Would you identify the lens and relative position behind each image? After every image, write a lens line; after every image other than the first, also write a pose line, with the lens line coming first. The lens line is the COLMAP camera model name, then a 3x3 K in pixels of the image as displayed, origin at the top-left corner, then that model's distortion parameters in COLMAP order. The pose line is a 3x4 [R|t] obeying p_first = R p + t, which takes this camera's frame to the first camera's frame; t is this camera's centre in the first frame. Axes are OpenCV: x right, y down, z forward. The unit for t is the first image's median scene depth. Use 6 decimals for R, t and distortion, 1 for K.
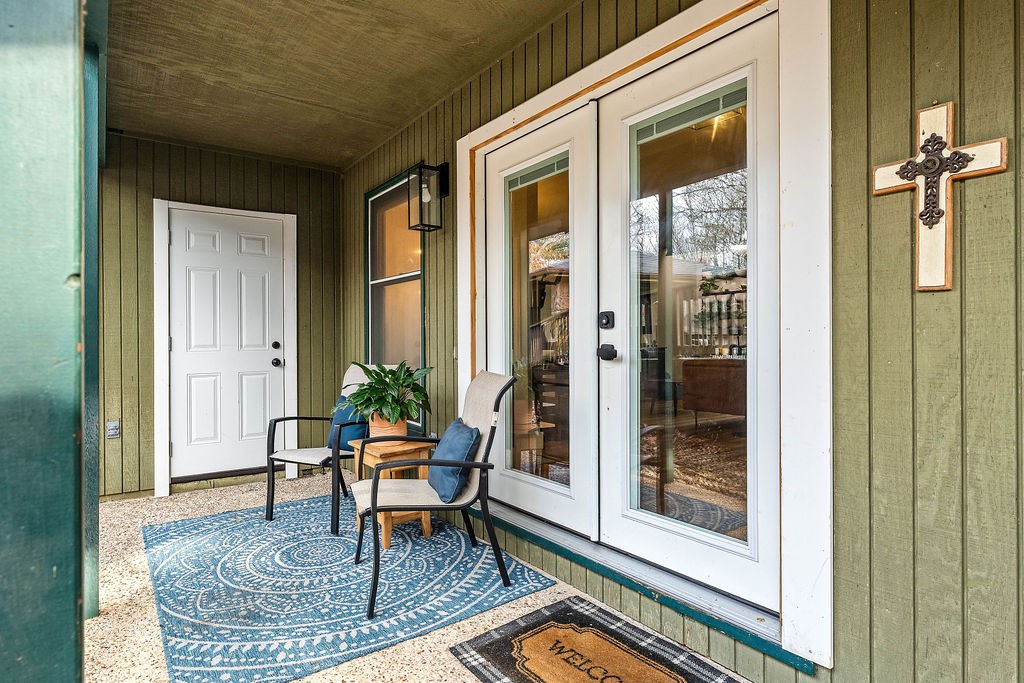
lens RADIAL K [[566.9, 0, 511.1], [0, 566.9, 342.1], [0, 0, 1]] dist [0.006817, 0.000911]
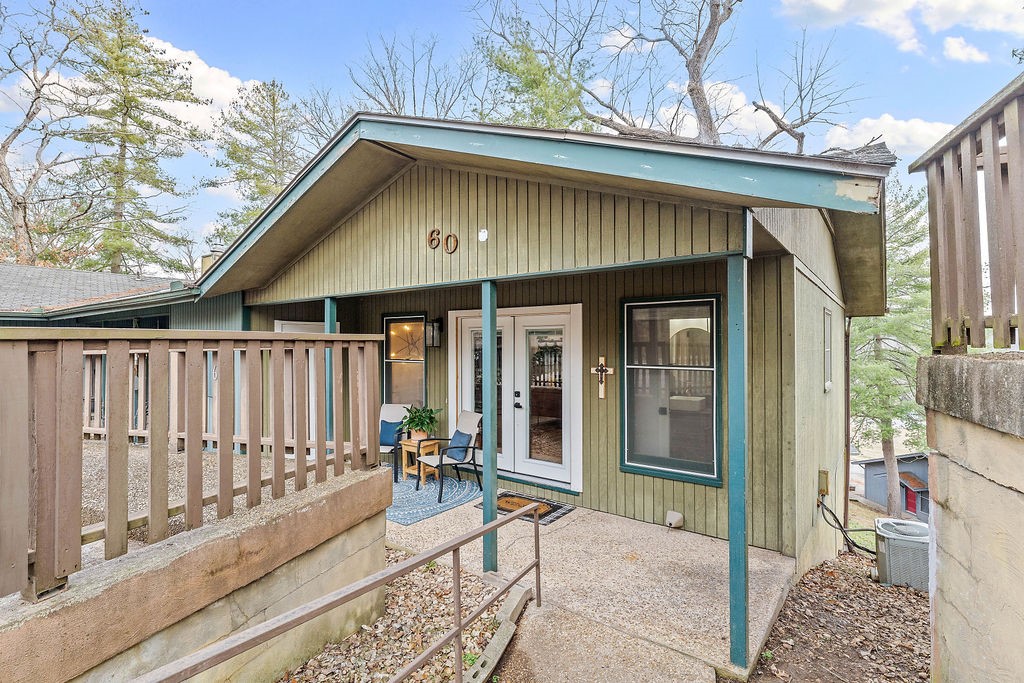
lens RADIAL K [[508.2, 0, 514.1], [0, 508.2, 336.8], [0, 0, 1]] dist [-0.005163, -0.000964]
pose [[0.956328, 0.001719, 0.292289, -0.354245], [-0.000479, 0.999991, -0.004314, -0.187409], [-0.292294, 0.003986, 0.956320, -0.861585]]
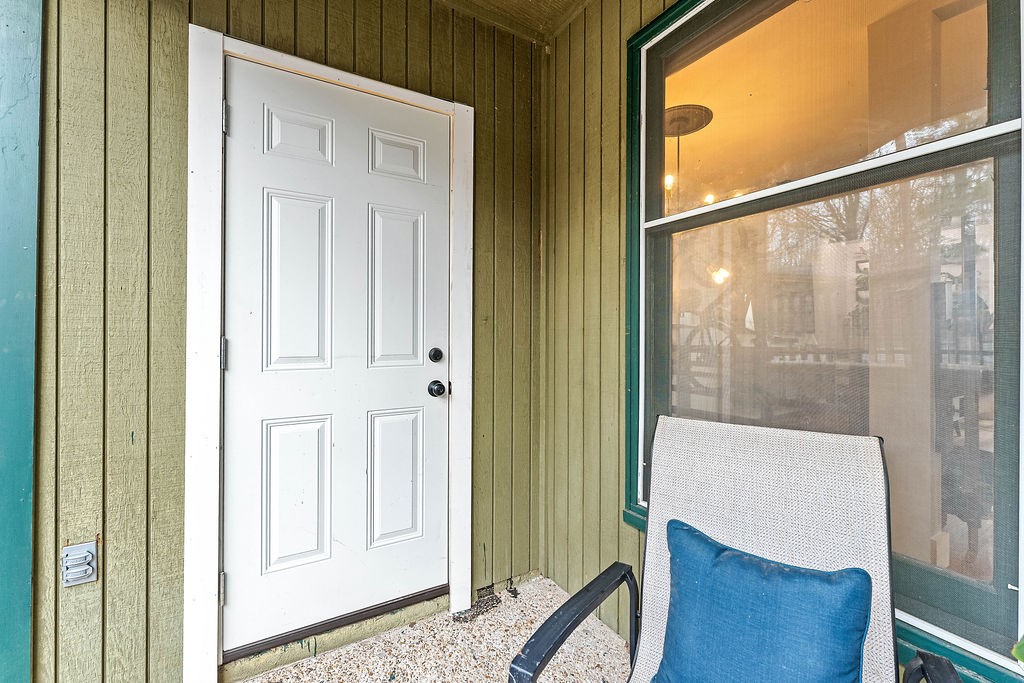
lens RADIAL K [[420.6, 0, 509.7], [0, 420.6, 333.1], [0, 0, 1]] dist [-0.002632, -0.000036]
pose [[0.997244, 0.008230, -0.073735, -0.355276], [-0.008681, 0.999945, -0.005802, -0.014020], [0.073683, 0.006426, 0.997261, 0.694213]]
